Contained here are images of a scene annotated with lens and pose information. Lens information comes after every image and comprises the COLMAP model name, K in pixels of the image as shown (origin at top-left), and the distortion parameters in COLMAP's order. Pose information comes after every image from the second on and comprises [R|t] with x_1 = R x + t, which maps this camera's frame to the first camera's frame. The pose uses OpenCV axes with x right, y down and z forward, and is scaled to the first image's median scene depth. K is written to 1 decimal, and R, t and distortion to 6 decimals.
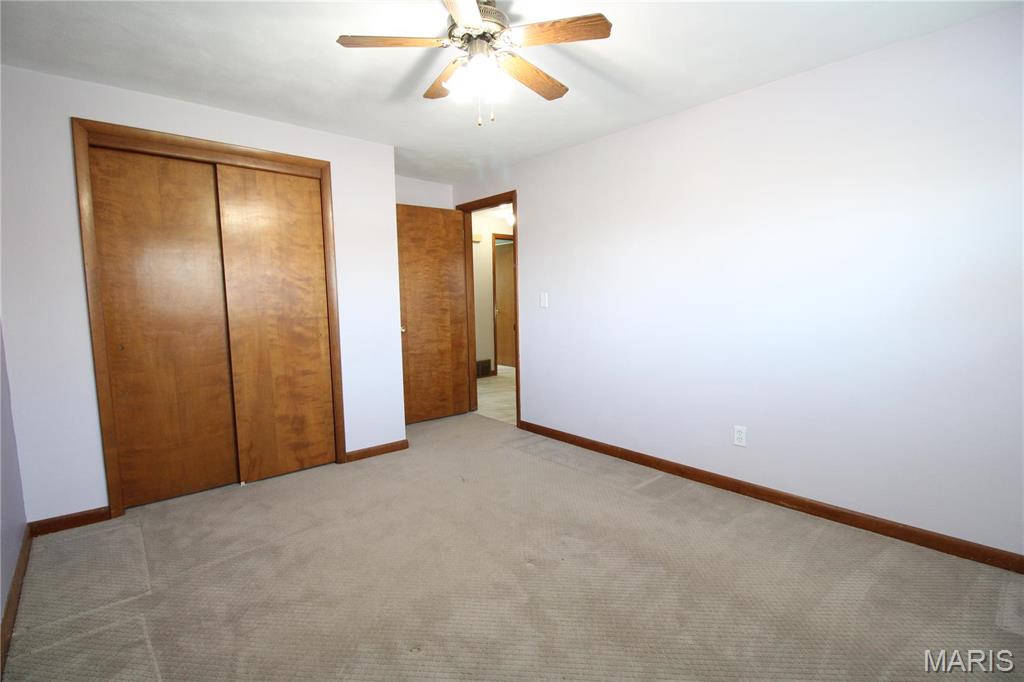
lens RADIAL K [[478.6, 0, 512.0], [0, 478.6, 341.0], [0, 0, 1]] dist [-0.000817, -0.000323]
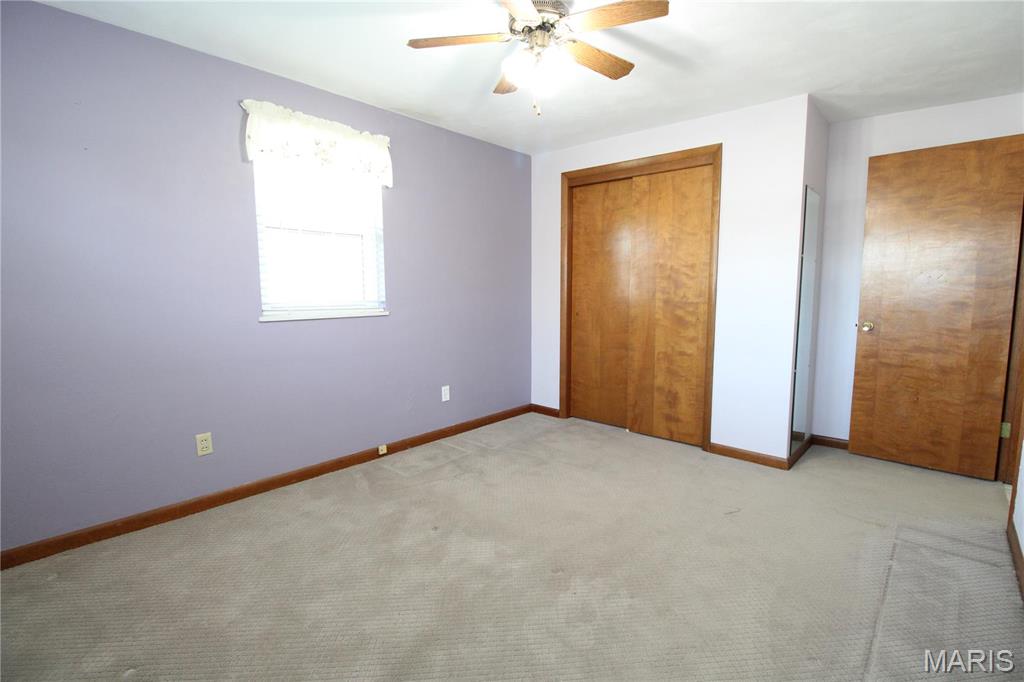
lens RADIAL K [[478.6, 0, 512.0], [0, 478.6, 341.0], [0, 0, 1]] dist [-0.000817, -0.000323]
pose [[0.126761, 0.128998, -0.983510, 0.587248], [-0.092658, 0.988712, 0.117738, -0.053629], [0.987596, 0.076205, 0.137283, 0.489983]]
